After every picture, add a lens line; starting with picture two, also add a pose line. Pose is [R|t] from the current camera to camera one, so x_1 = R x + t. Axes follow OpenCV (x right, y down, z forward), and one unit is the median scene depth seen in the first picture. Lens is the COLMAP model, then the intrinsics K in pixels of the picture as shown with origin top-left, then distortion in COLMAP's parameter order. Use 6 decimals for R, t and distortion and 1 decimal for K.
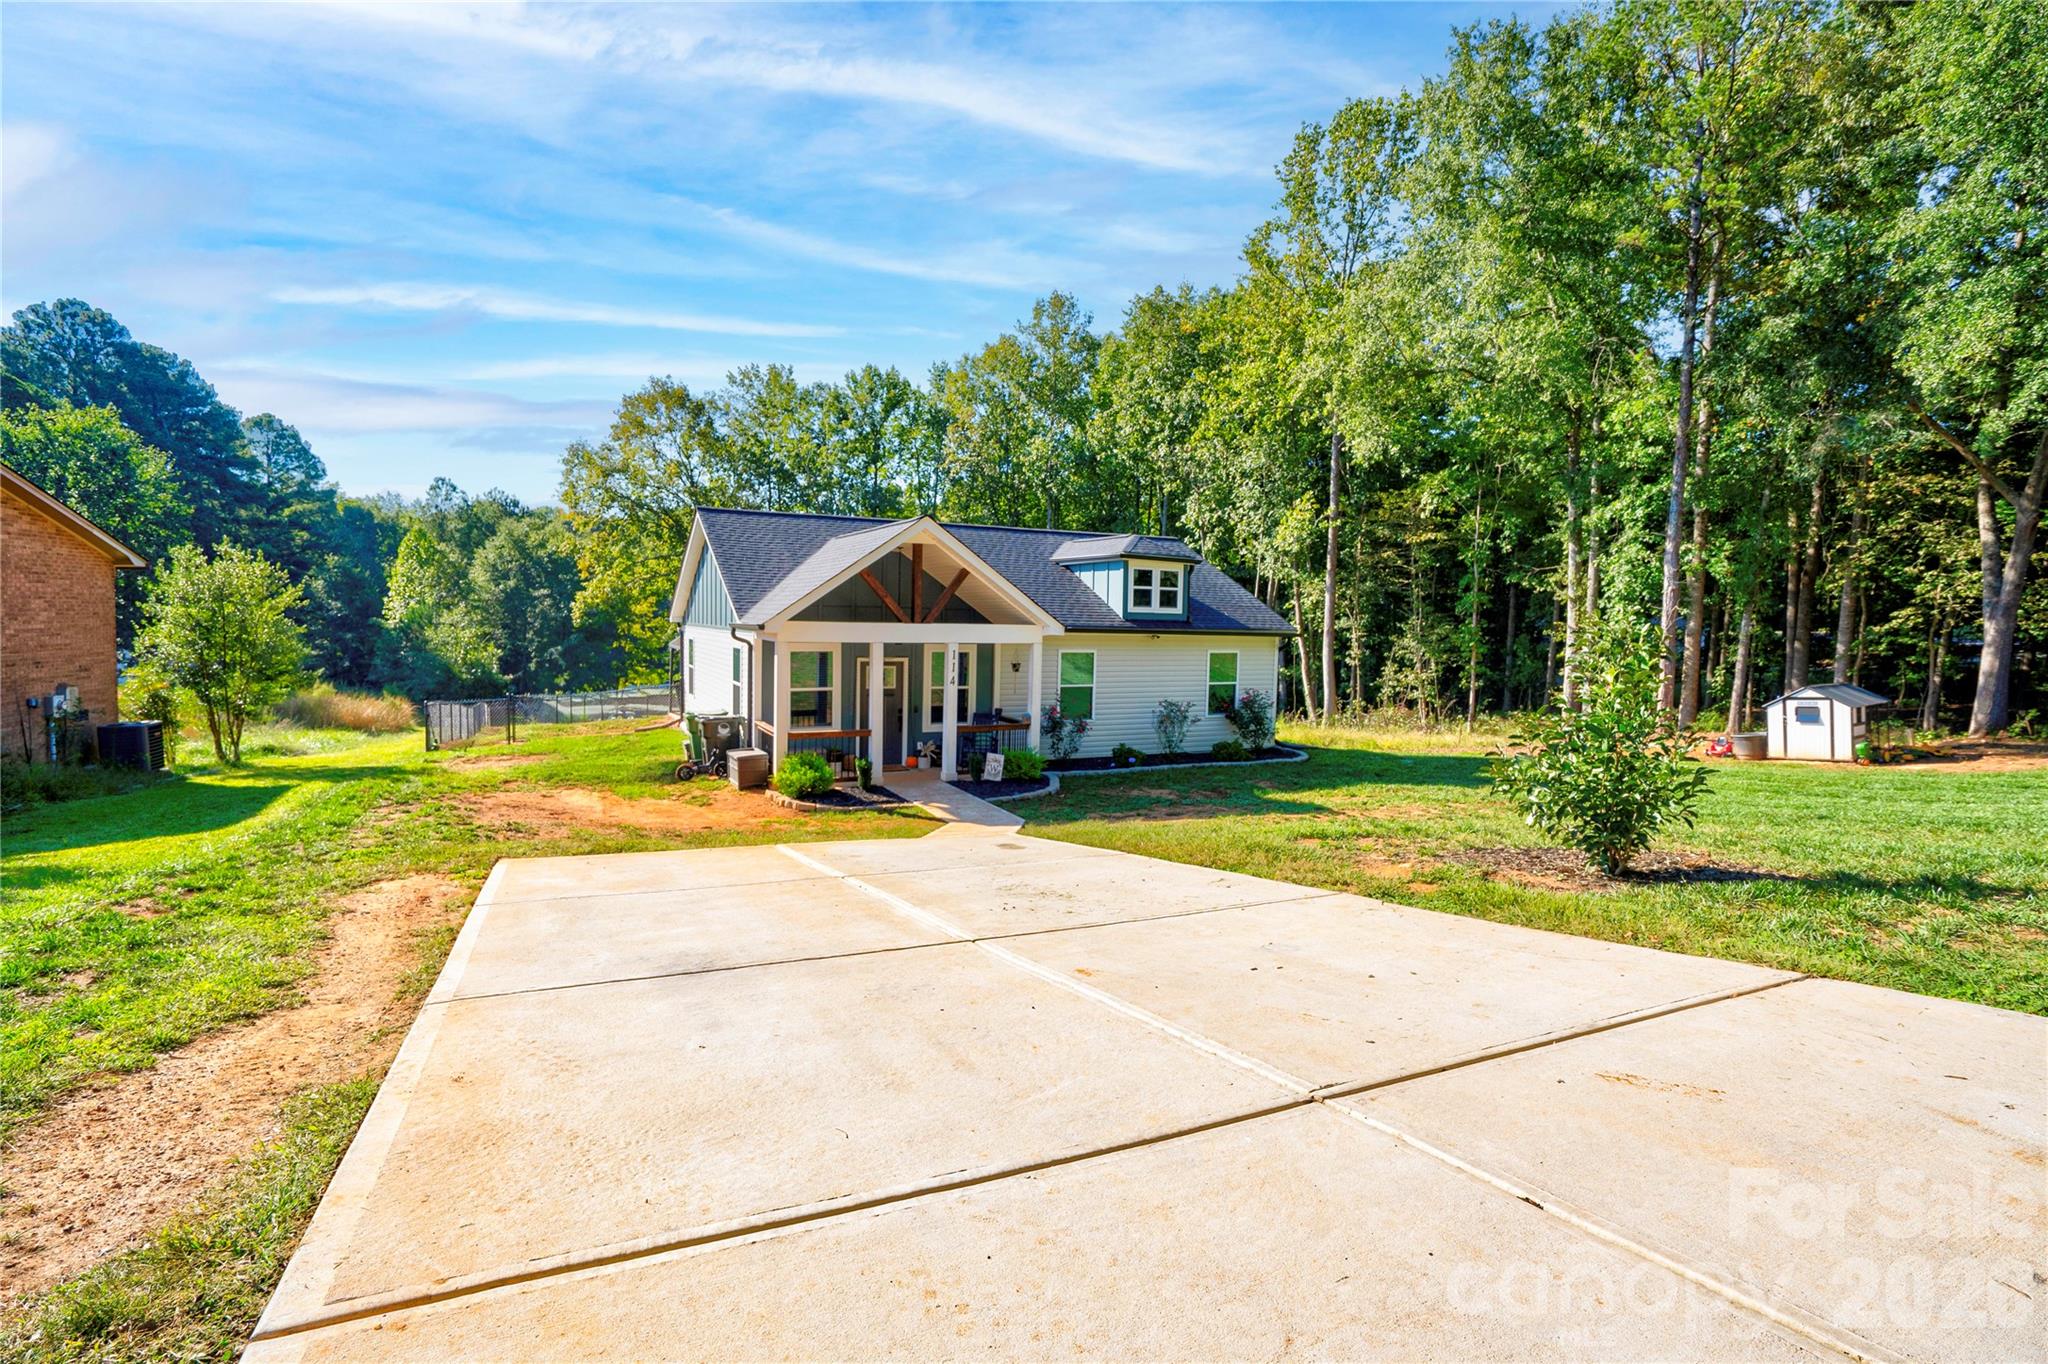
lens RADIAL K [[938.3, 0, 1019.6], [0, 938.3, 679.9], [0, 0, 1]] dist [-0.004004, 0.017375]
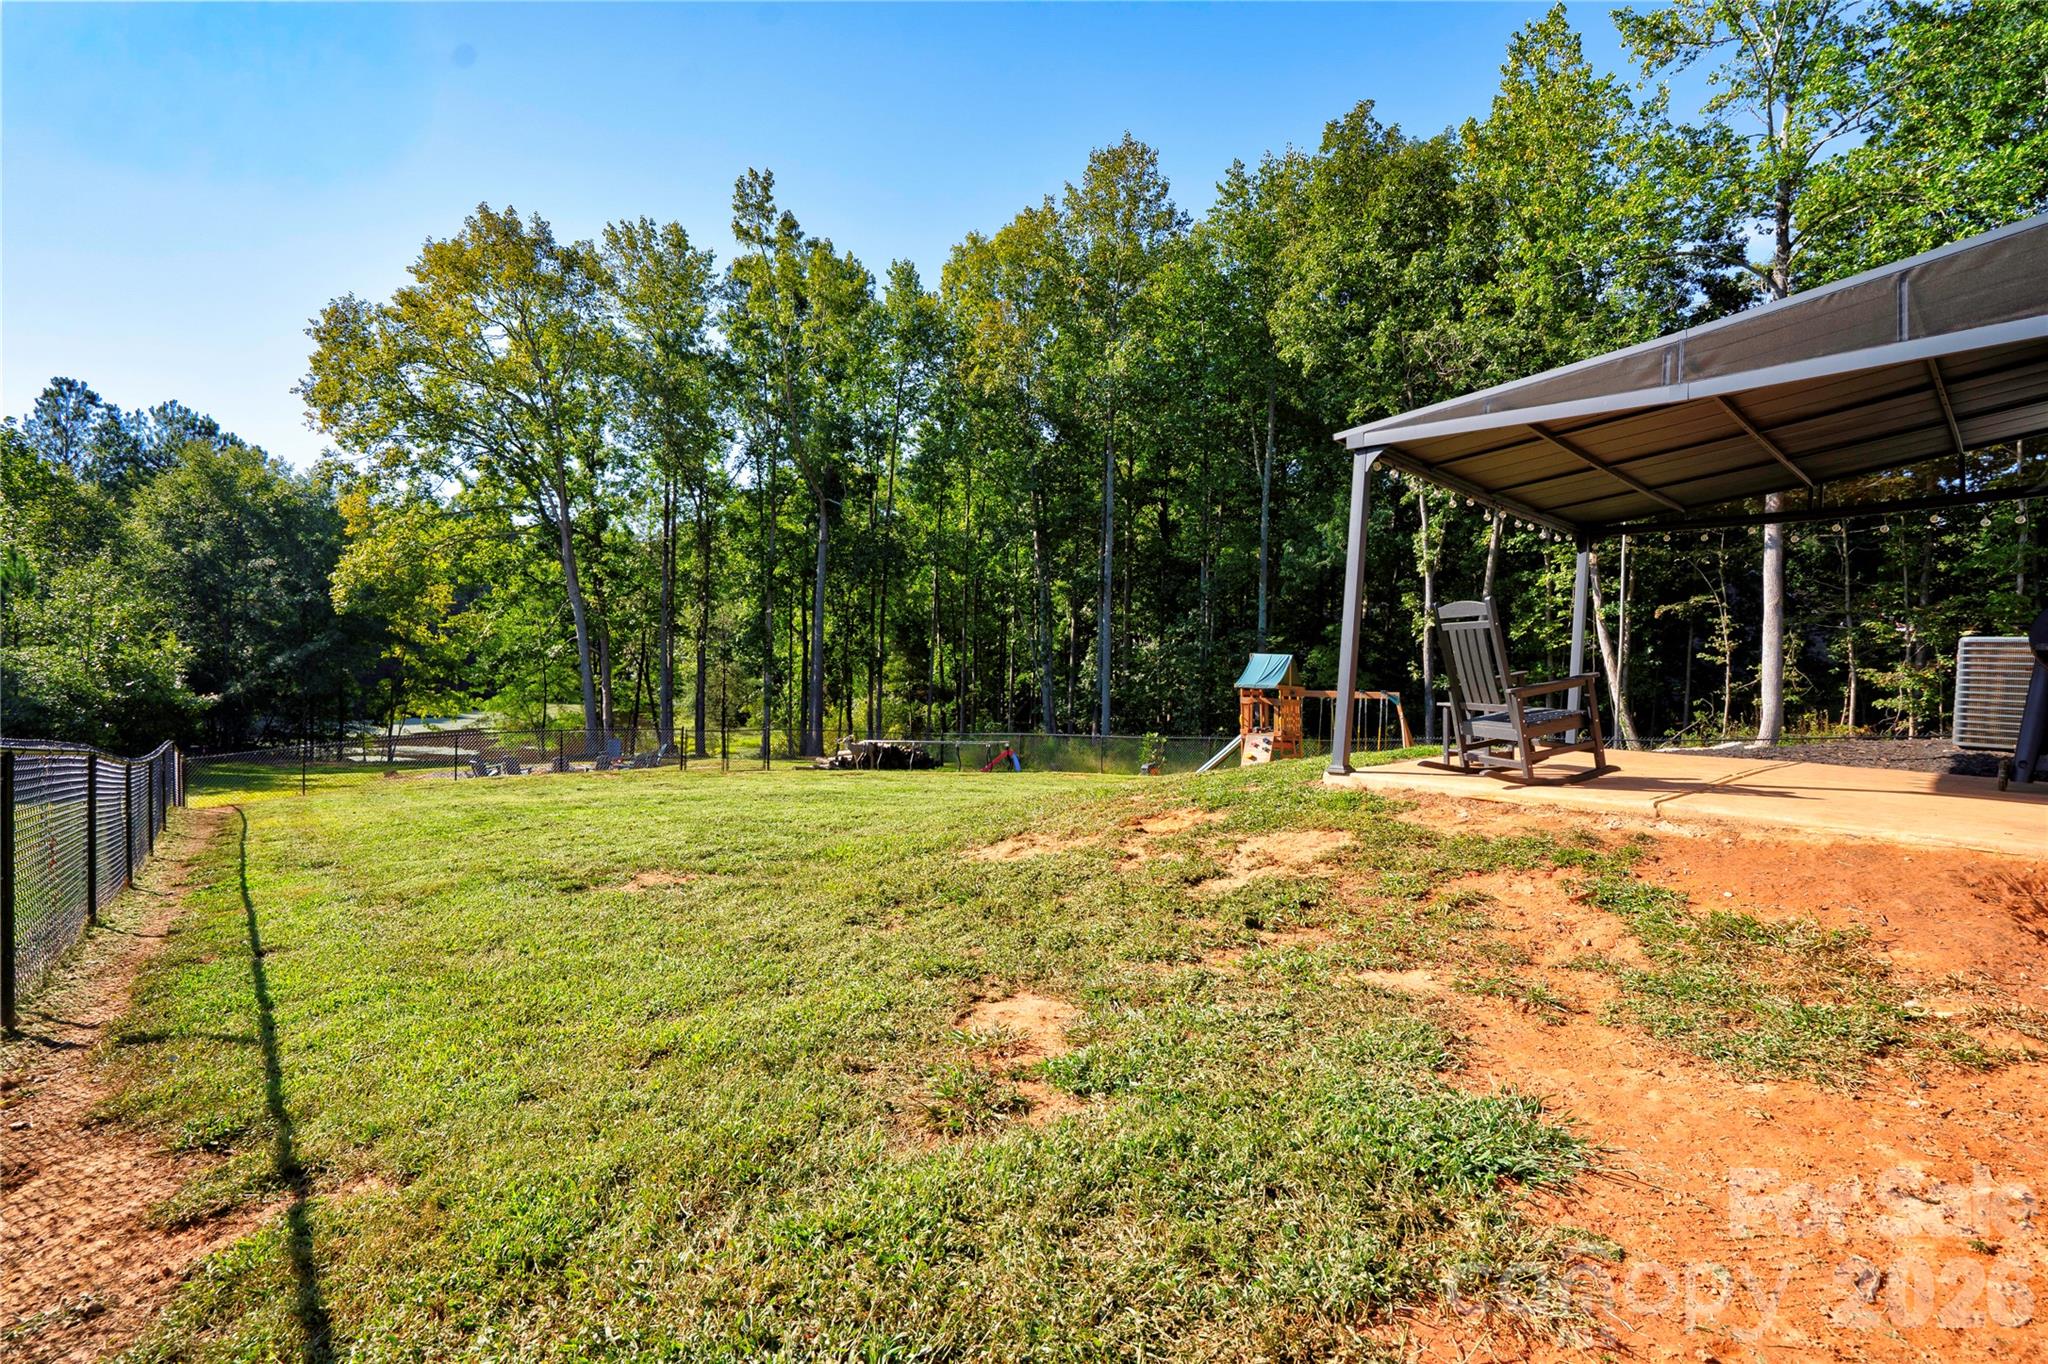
lens RADIAL K [[945.2, 0, 977.7], [0, 945.2, 676.9], [0, 0, 1]] dist [-0.032710, 0.024437]
pose [[0.976101, -0.001757, 0.217311, -0.199683], [0.011639, 0.998955, -0.044204, 0.009884], [-0.217006, 0.045677, 0.975101, 0.334302]]
